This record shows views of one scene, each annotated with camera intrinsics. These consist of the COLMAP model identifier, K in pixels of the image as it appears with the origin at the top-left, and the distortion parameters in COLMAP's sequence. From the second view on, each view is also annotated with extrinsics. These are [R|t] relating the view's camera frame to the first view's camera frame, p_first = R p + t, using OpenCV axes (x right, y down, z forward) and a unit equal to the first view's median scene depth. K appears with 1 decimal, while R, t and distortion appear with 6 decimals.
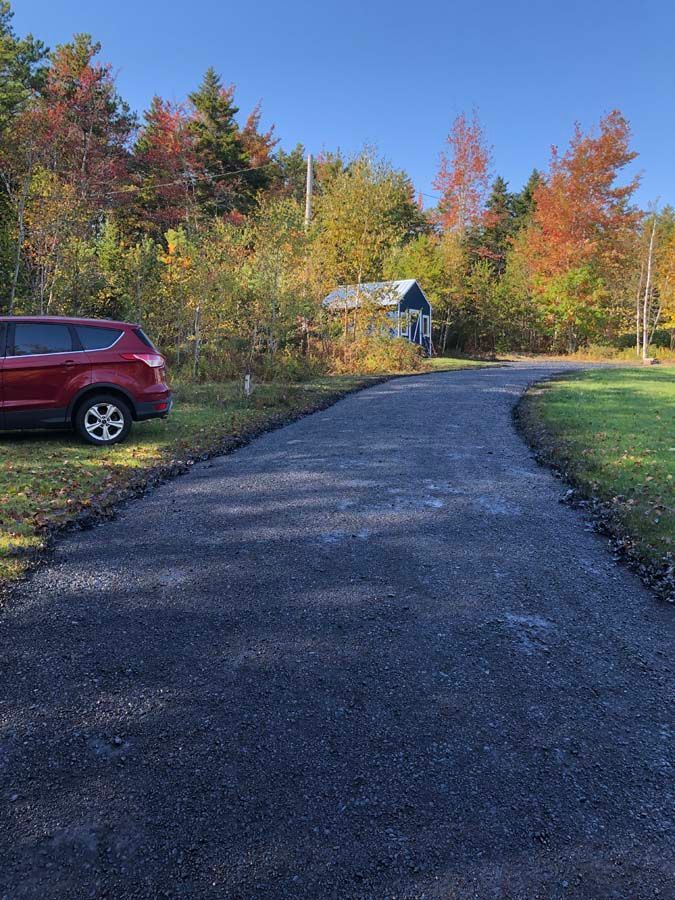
lens RADIAL K [[659.8, 0, 337.5], [0, 659.8, 450.0], [0, 0, 1]] dist [0.005953, -0.002904]
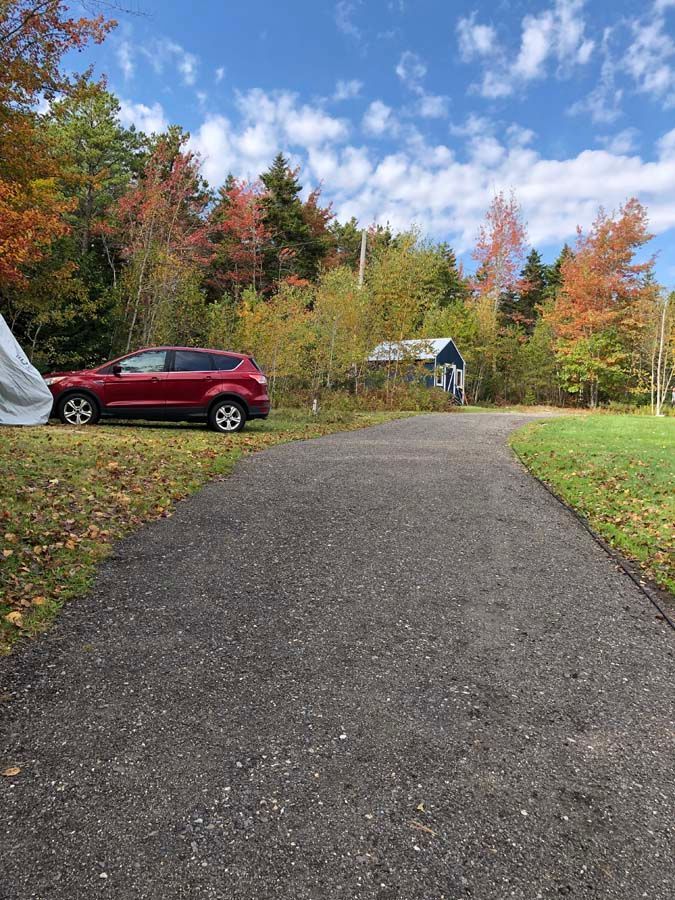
lens RADIAL K [[659.8, 0, 337.5], [0, 659.8, 450.0], [0, 0, 1]] dist [0.005953, -0.002904]
pose [[0.997381, 0.042716, -0.058364, -0.002561], [-0.047463, 0.995458, -0.082524, 0.034887], [0.054574, 0.085078, 0.994879, -0.118389]]
